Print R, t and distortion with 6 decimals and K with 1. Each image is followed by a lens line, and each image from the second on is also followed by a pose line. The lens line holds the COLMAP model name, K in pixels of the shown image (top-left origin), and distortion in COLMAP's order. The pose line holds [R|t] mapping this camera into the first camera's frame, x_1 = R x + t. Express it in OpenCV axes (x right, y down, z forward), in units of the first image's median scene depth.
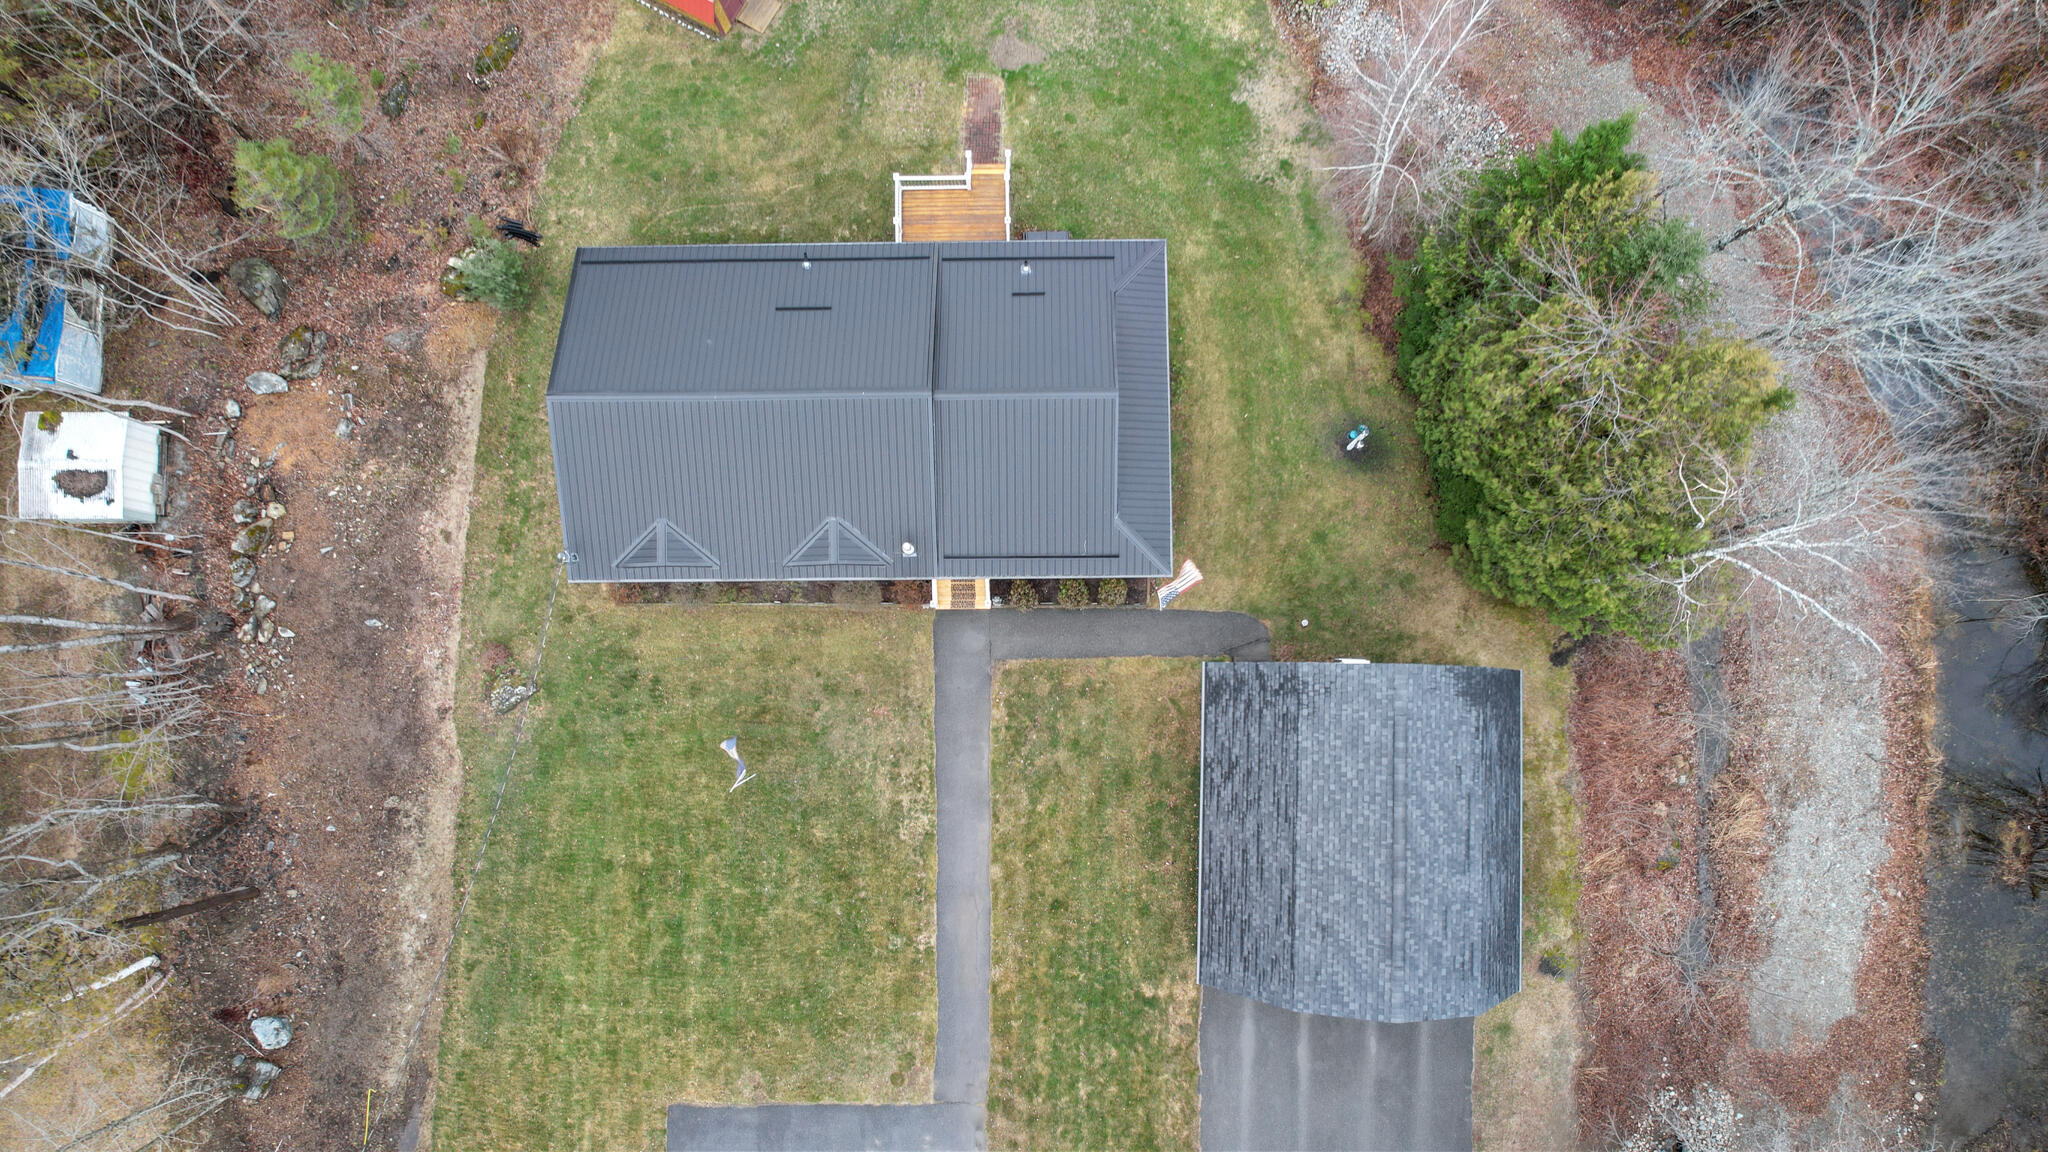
lens RADIAL K [[1311.1, 0, 1033.7], [0, 1311.1, 577.7], [0, 0, 1]] dist [-0.067571, 0.055575]
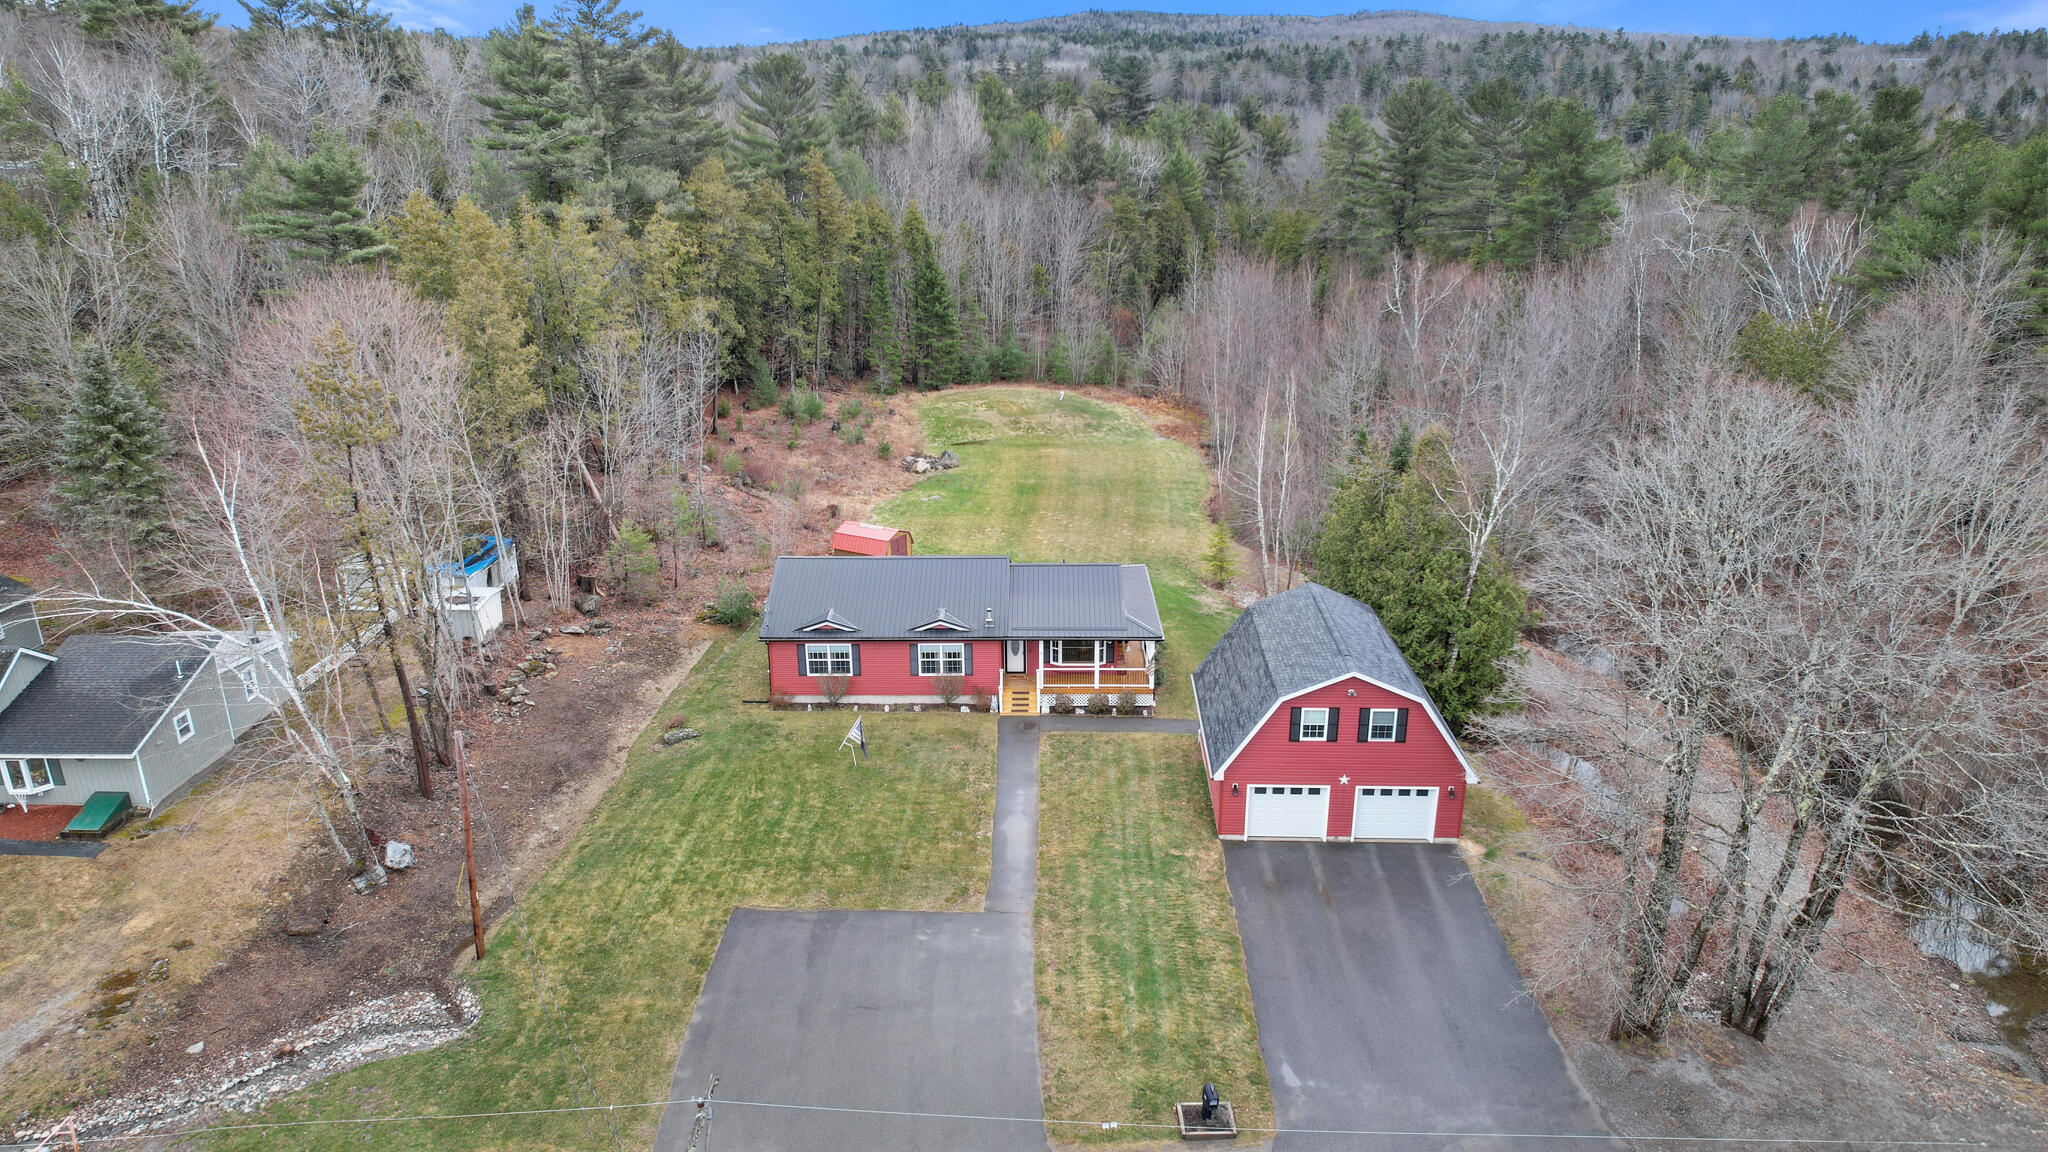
lens RADIAL K [[1298.1, 0, 1024.0], [0, 1298.1, 576.0], [0, 0, 1]] dist [-0.062496, 0.000034]
pose [[0.999826, 0.012058, -0.014201, -0.032199], [-0.017833, 0.398832, -0.916851, 1.255835], [-0.005391, 0.916945, 0.398978, 0.323705]]
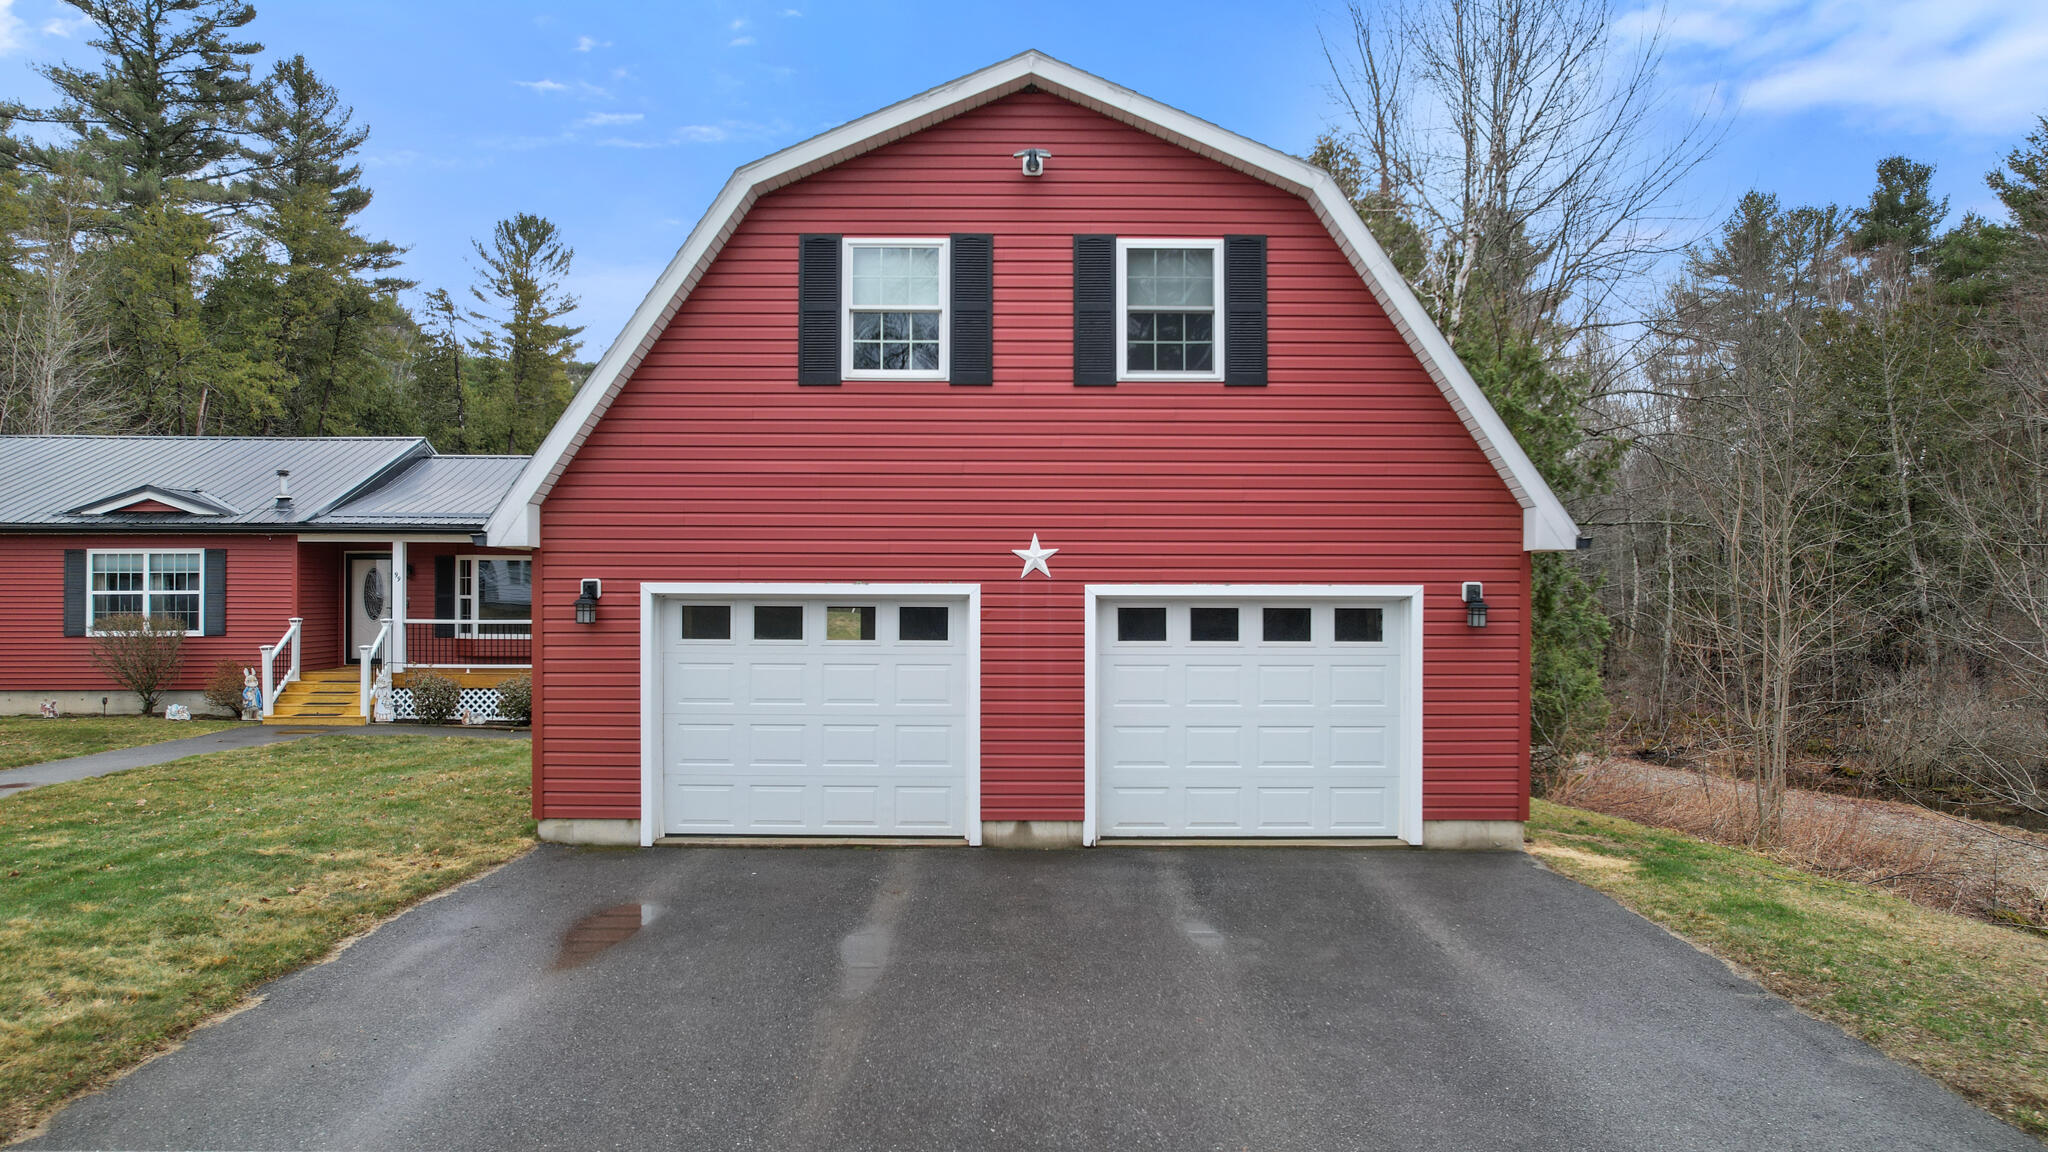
lens RADIAL K [[1311.1, 0, 1033.7], [0, 1311.1, 577.7], [0, 0, 1]] dist [-0.067571, 0.055575]
pose [[0.999129, 0.016433, 0.038368, 0.223135], [0.037131, 0.069919, -0.996861, 0.565771], [-0.019064, 0.997417, 0.069248, 0.921471]]
